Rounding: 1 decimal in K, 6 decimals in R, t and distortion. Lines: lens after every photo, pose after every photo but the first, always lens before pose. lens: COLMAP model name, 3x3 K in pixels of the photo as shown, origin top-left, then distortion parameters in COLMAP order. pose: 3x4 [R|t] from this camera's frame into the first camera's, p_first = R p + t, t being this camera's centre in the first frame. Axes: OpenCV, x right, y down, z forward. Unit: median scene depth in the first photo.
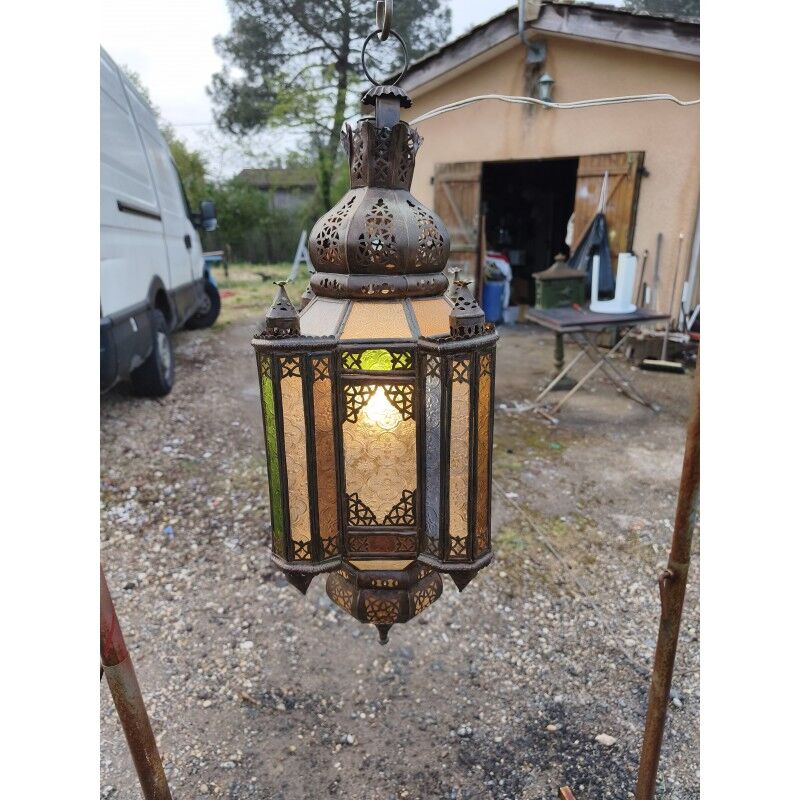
lens RADIAL K [[499.5, 0, 398.7], [0, 499.5, 385.3], [0, 0, 1]] dist [0.002451, -0.000180]
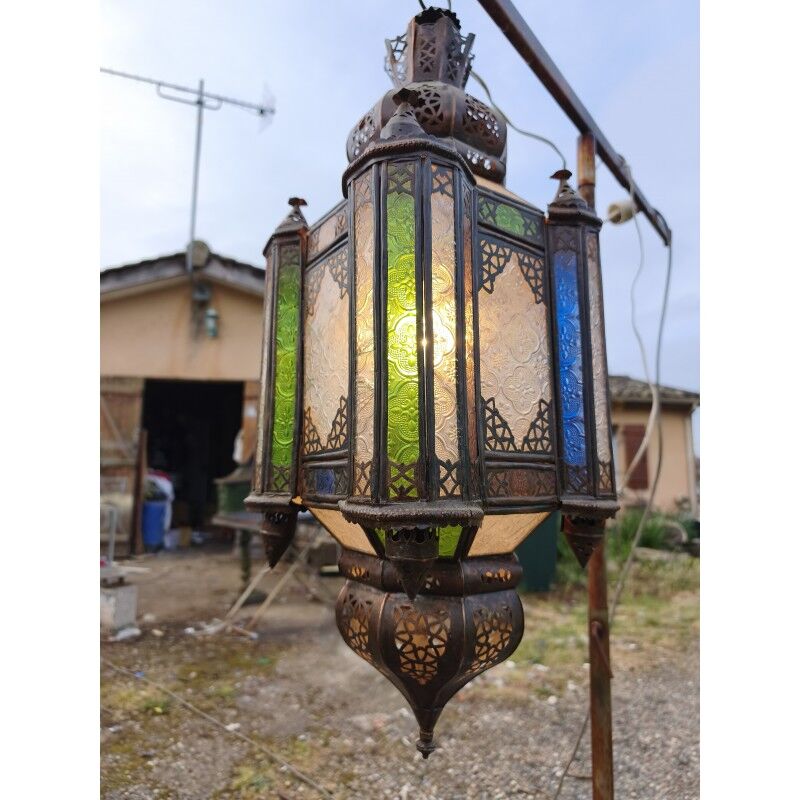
lens RADIAL K [[520.8, 0, 401.8], [0, 520.8, 383.8], [0, 0, 1]] dist [-0.061886, 0.074716]
pose [[0.828525, 0.095592, 0.551732, -0.074621], [0.126820, 0.927683, -0.351171, 0.055624], [-0.545402, 0.360925, 0.756485, 0.069005]]
